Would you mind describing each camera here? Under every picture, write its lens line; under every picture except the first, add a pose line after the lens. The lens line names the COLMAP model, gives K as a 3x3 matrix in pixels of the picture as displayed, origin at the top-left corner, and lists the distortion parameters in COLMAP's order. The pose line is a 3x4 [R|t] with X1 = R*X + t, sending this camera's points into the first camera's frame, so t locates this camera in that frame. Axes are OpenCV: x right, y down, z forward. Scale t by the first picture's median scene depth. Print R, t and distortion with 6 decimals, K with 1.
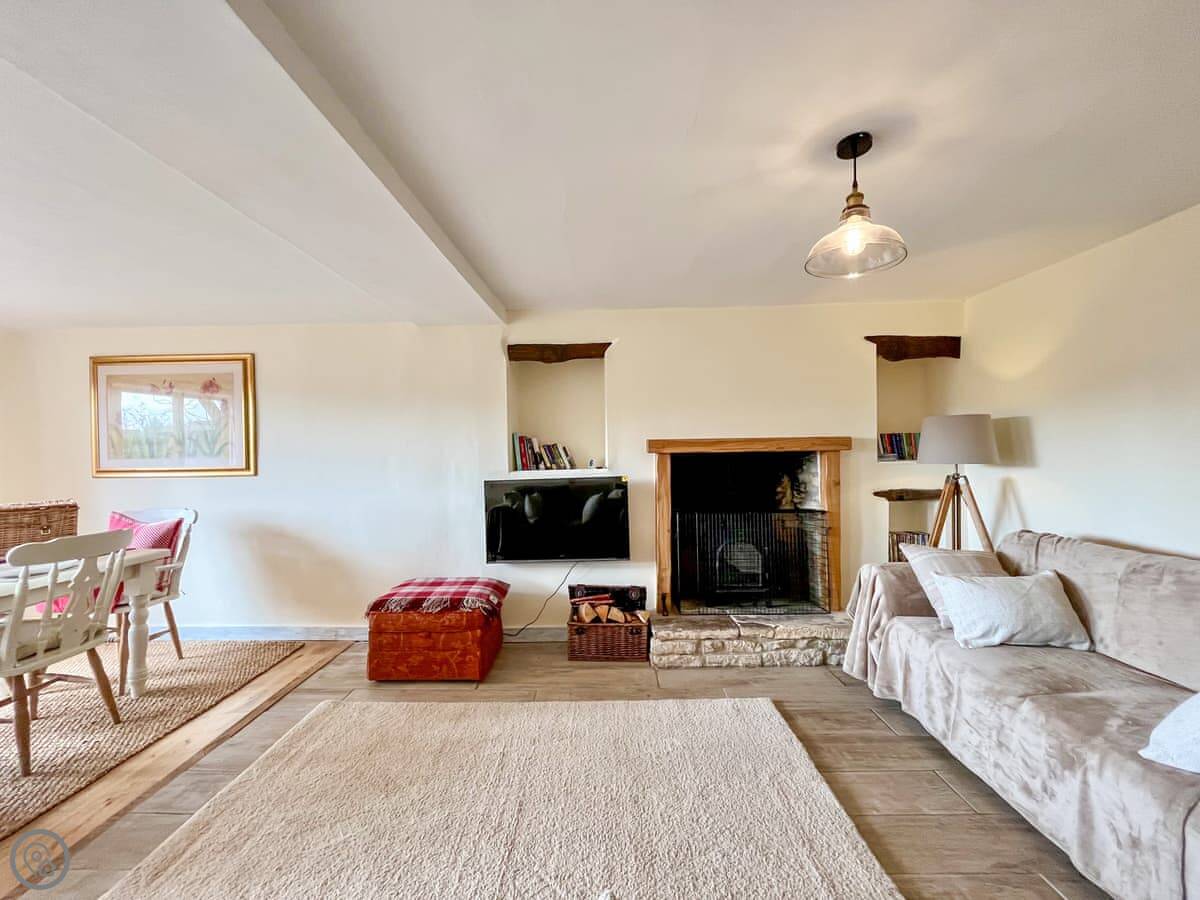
lens RADIAL K [[493.7, 0, 605.9], [0, 493.7, 445.0], [0, 0, 1]] dist [-0.000327, -0.000831]
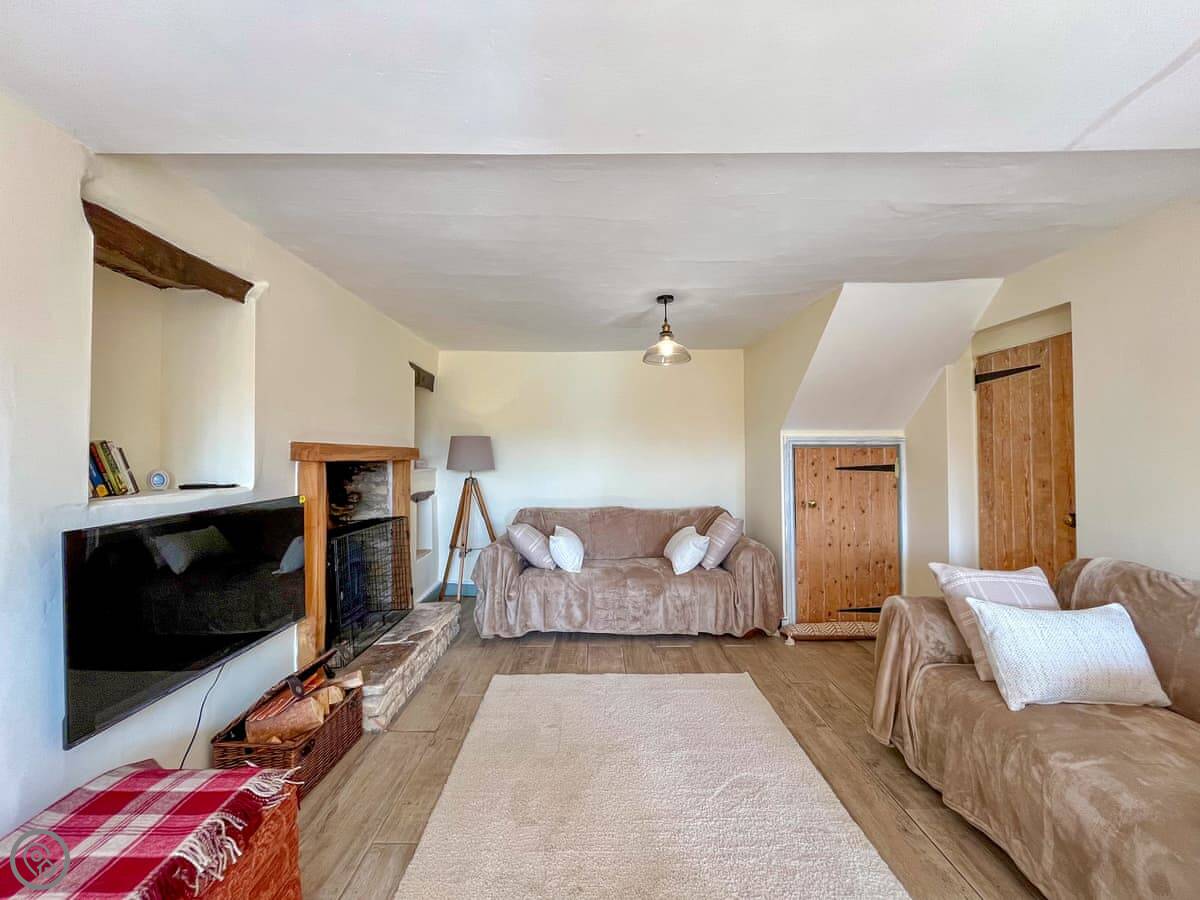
lens RADIAL K [[493.7, 0, 588.6], [0, 493.7, 441.0], [0, 0, 1]] dist [-0.000327, -0.000831]
pose [[-0.017885, 0.048247, 0.998675, -0.688054], [-0.010109, 0.998775, -0.048433, 0.019128], [-0.999789, -0.010961, -0.017376, 0.657438]]
